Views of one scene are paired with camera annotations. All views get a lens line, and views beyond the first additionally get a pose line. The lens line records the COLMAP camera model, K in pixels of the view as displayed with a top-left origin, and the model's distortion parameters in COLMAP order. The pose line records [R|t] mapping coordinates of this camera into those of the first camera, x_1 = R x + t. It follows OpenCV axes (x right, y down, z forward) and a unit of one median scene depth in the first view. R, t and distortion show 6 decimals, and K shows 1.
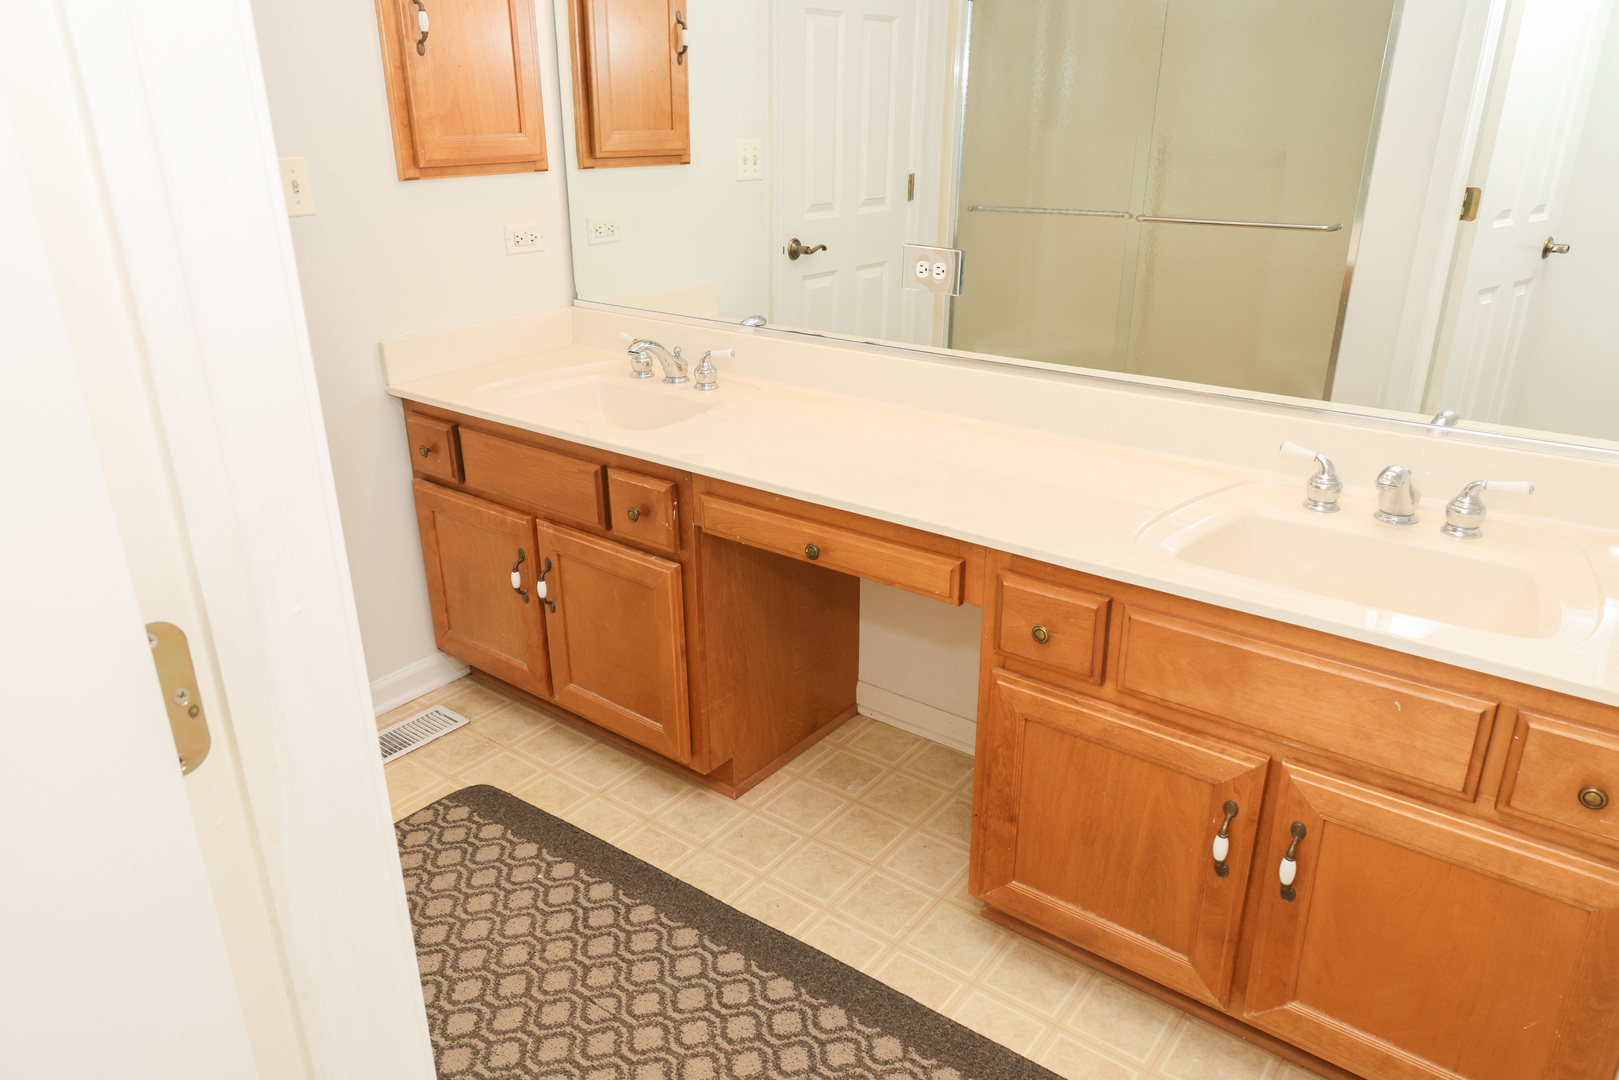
lens RADIAL K [[1162.7, 0, 812.7], [0, 1162.7, 539.0], [0, 0, 1]] dist [0.023757, 0.009167]
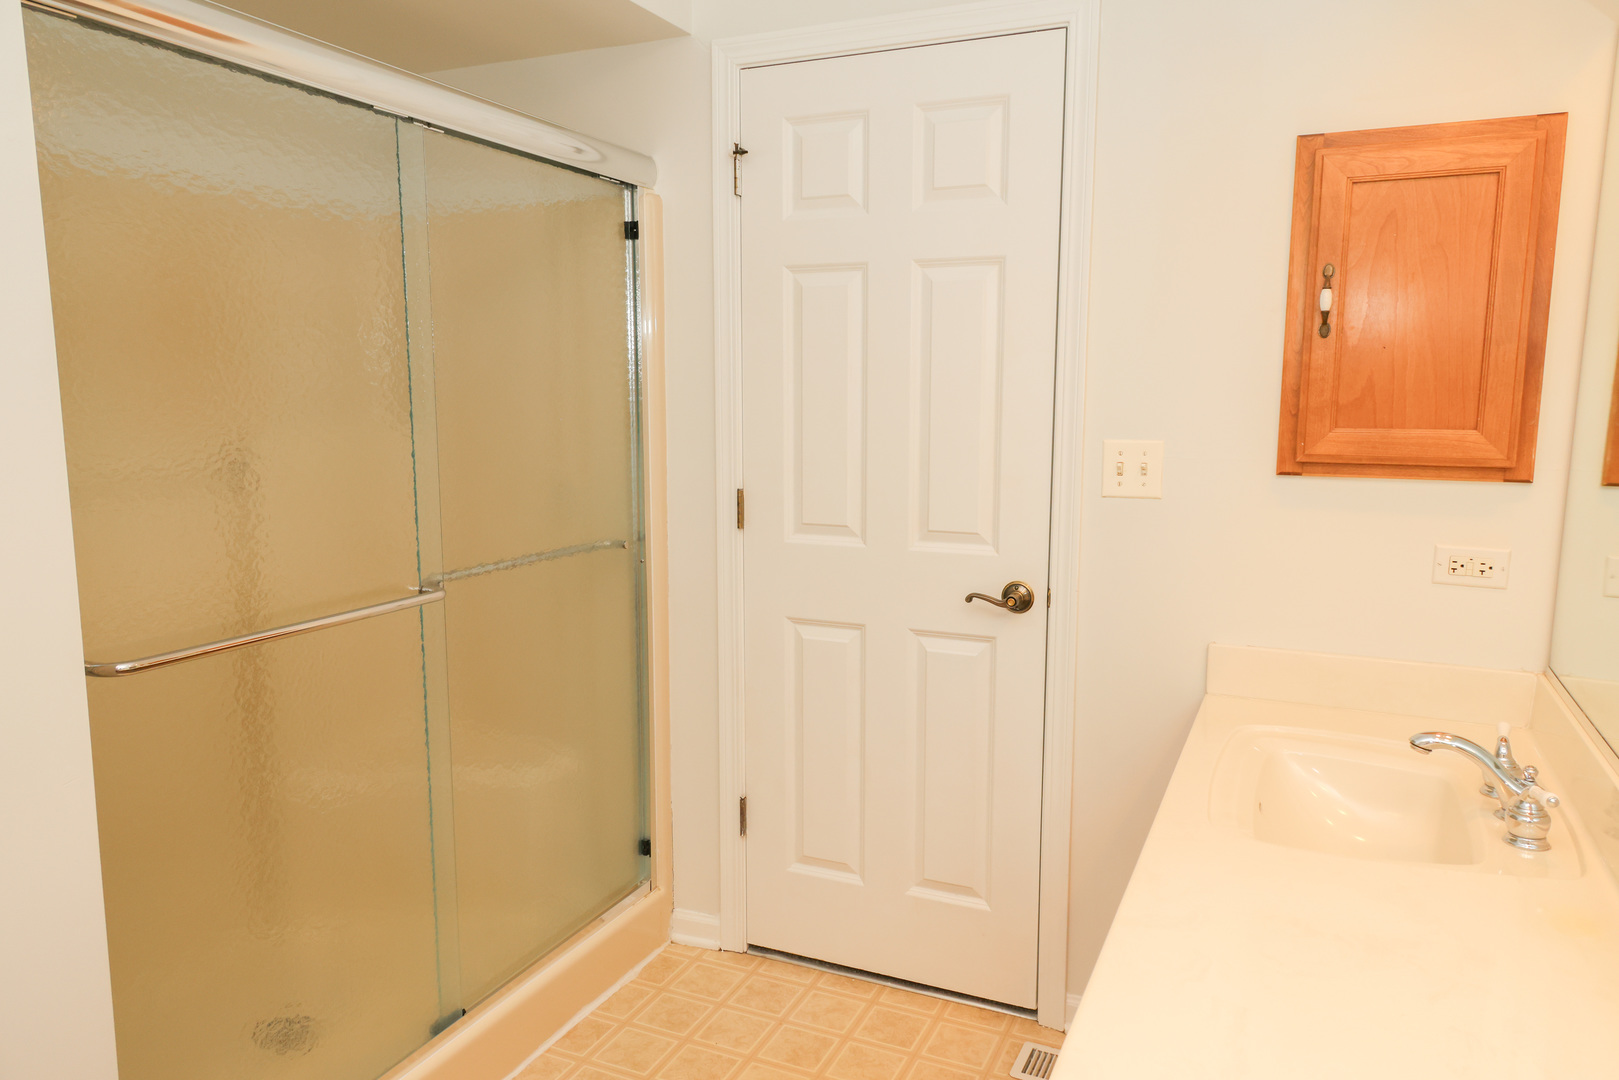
lens RADIAL K [[1162.7, 0, 812.9], [0, 1162.7, 540.9], [0, 0, 1]] dist [0.023757, 0.009167]
pose [[0.259420, 0.141071, -0.955406, 0.385712], [-0.355066, 0.933920, 0.041488, -0.175078], [0.898125, 0.328469, 0.292367, 0.457530]]
